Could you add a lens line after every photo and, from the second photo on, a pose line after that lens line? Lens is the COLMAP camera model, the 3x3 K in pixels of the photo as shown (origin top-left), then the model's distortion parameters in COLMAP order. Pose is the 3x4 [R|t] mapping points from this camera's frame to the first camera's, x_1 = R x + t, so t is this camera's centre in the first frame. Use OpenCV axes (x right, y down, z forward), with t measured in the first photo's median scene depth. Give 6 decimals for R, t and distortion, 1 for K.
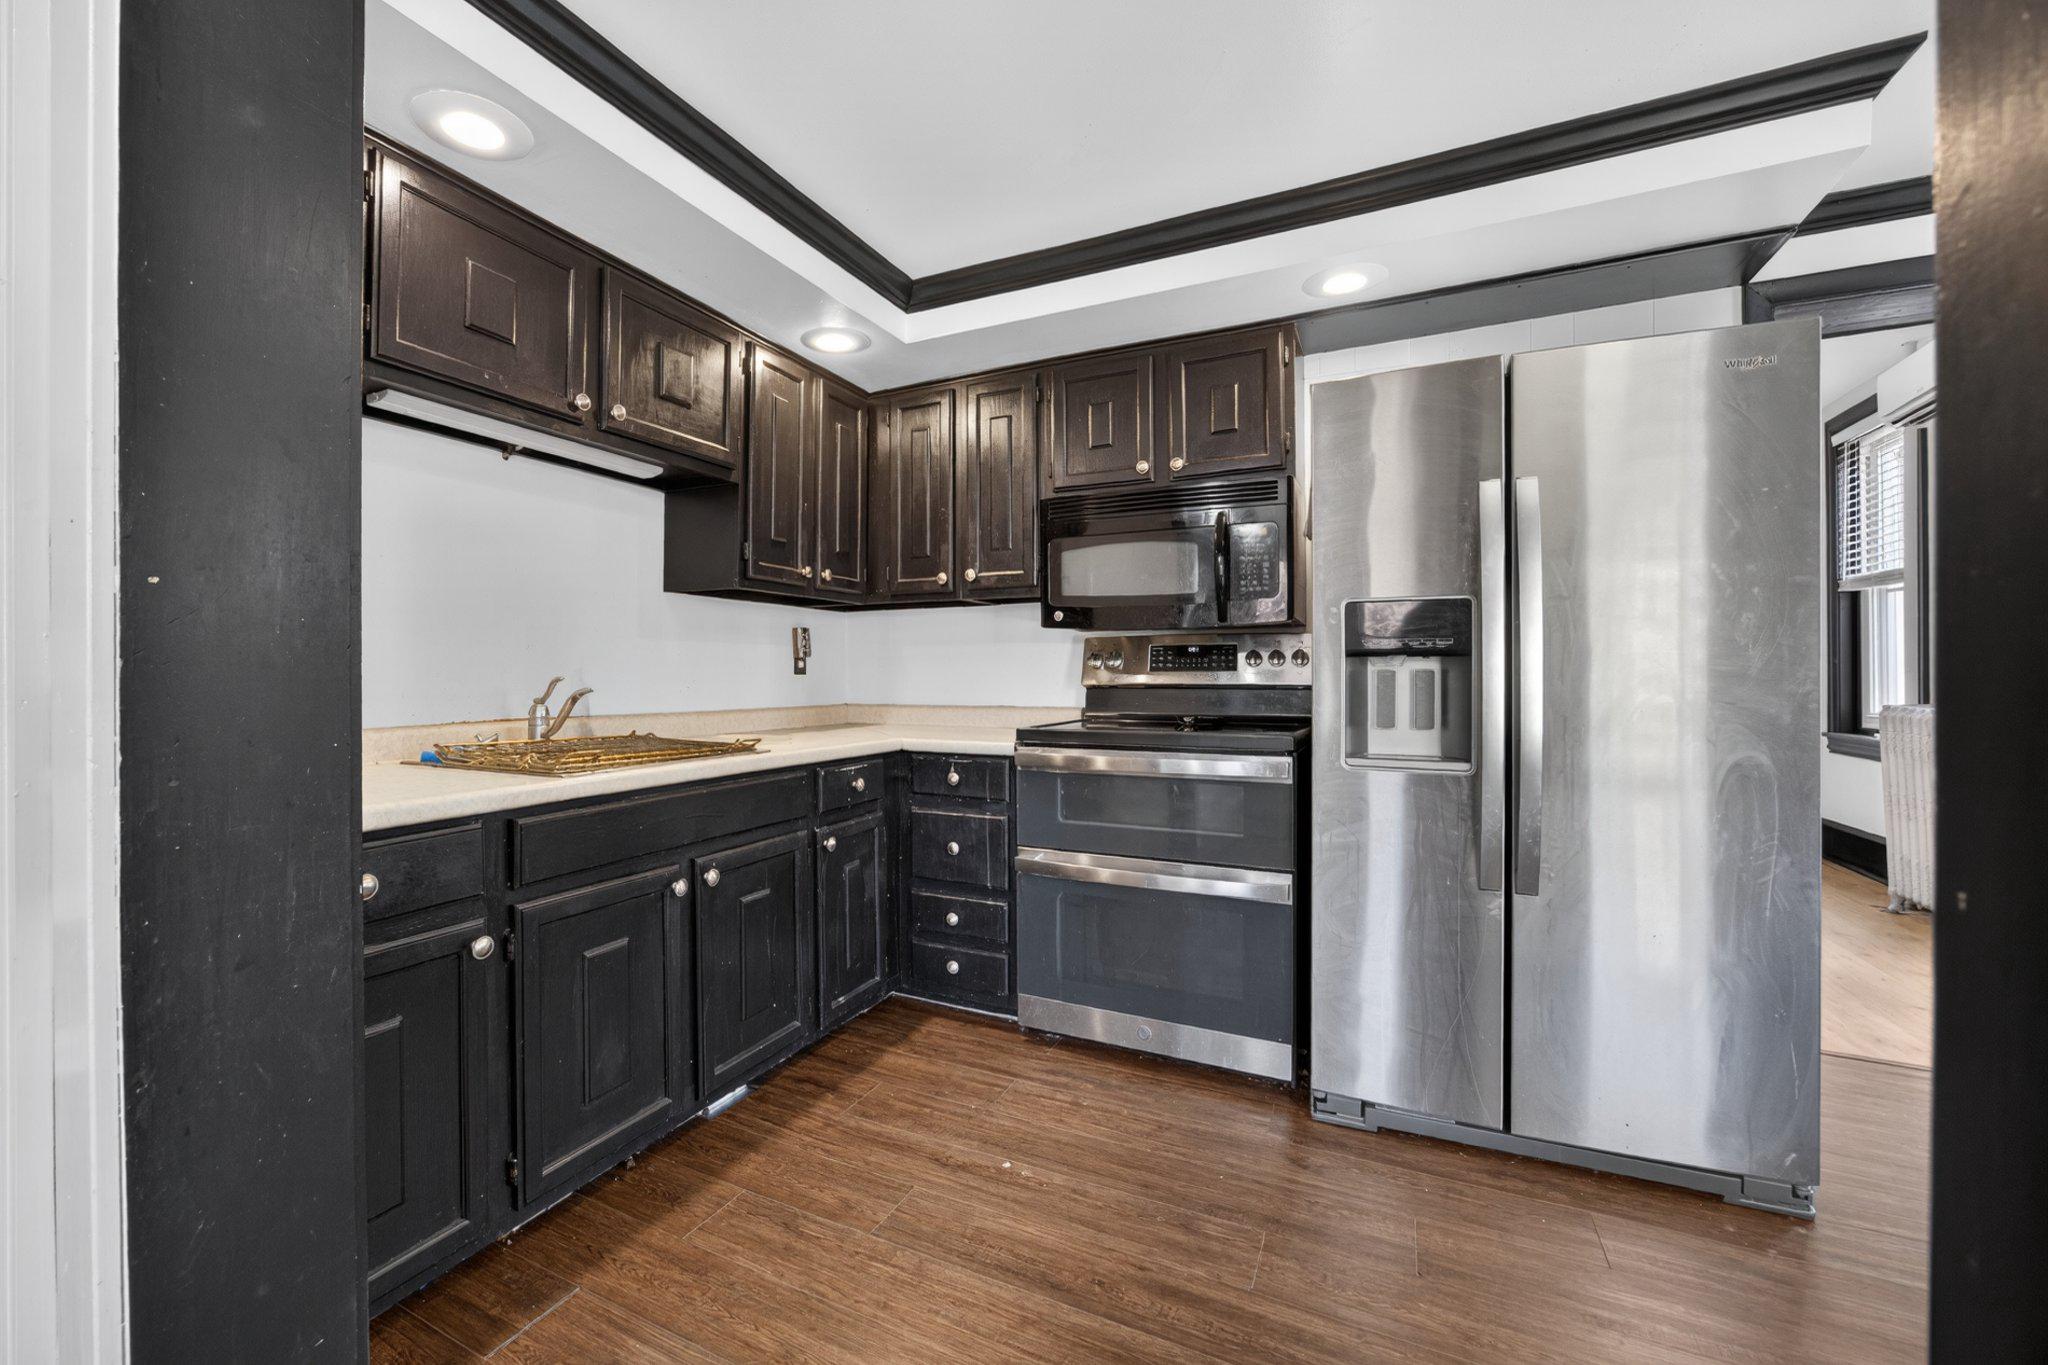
lens RADIAL K [[857.1, 0, 945.3], [0, 857.1, 670.9], [0, 0, 1]] dist [-0.016532, 0.006086]
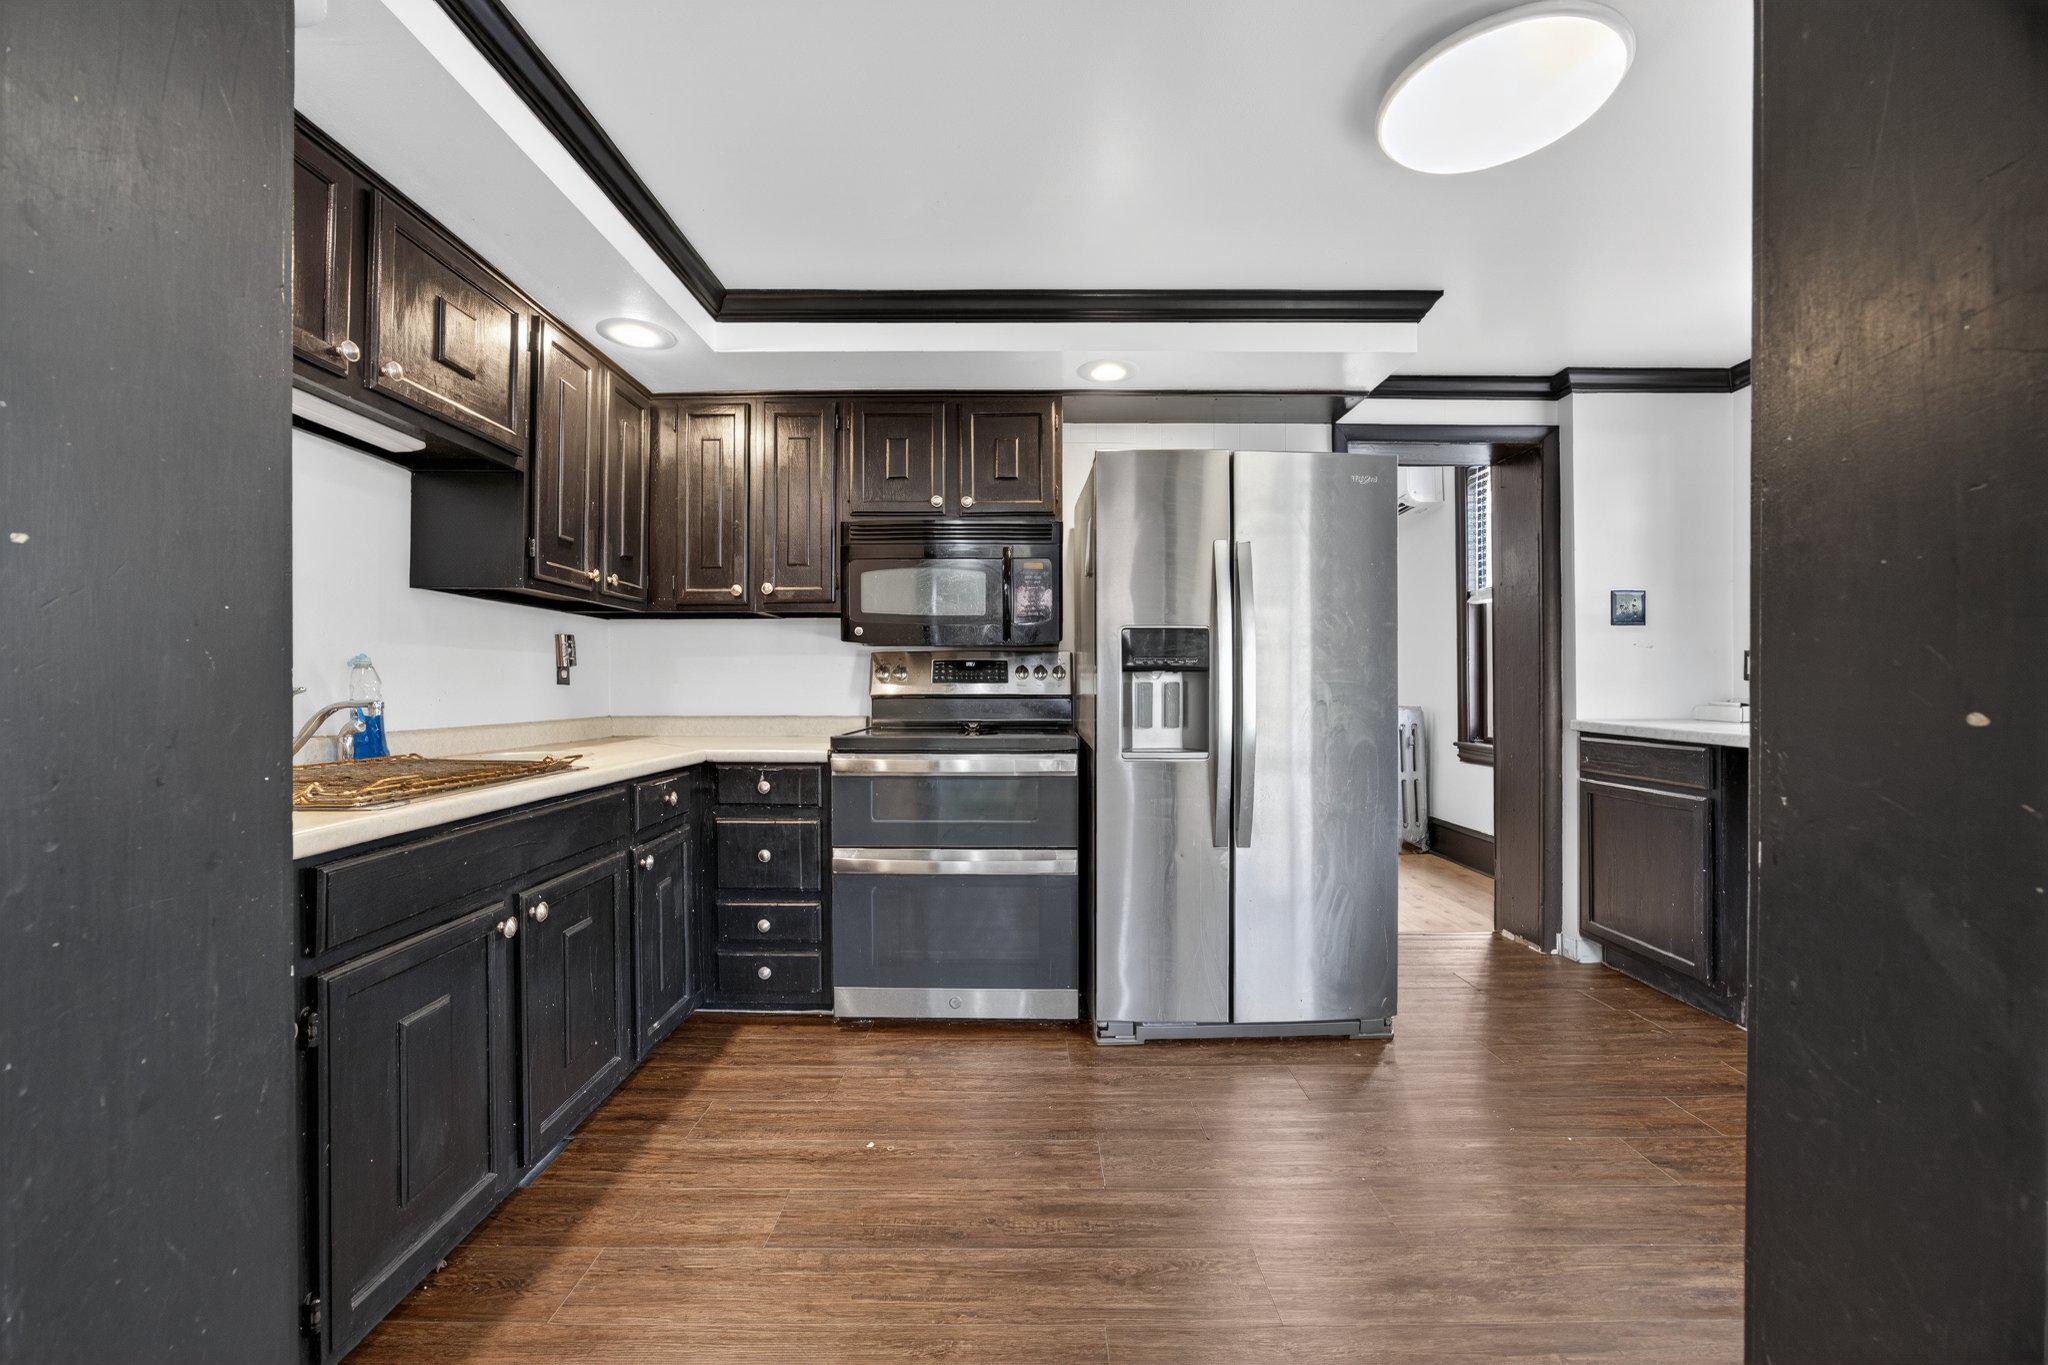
lens RADIAL K [[786.3, 0, 1018.7], [0, 786.3, 681.4], [0, 0, 1]] dist [-0.012198, 0.003649]
pose [[0.884853, 0.003648, 0.465856, -0.182783], [-0.003192, 0.999993, -0.001769, 0.000306], [-0.465860, 0.000079, 0.884859, 0.038724]]
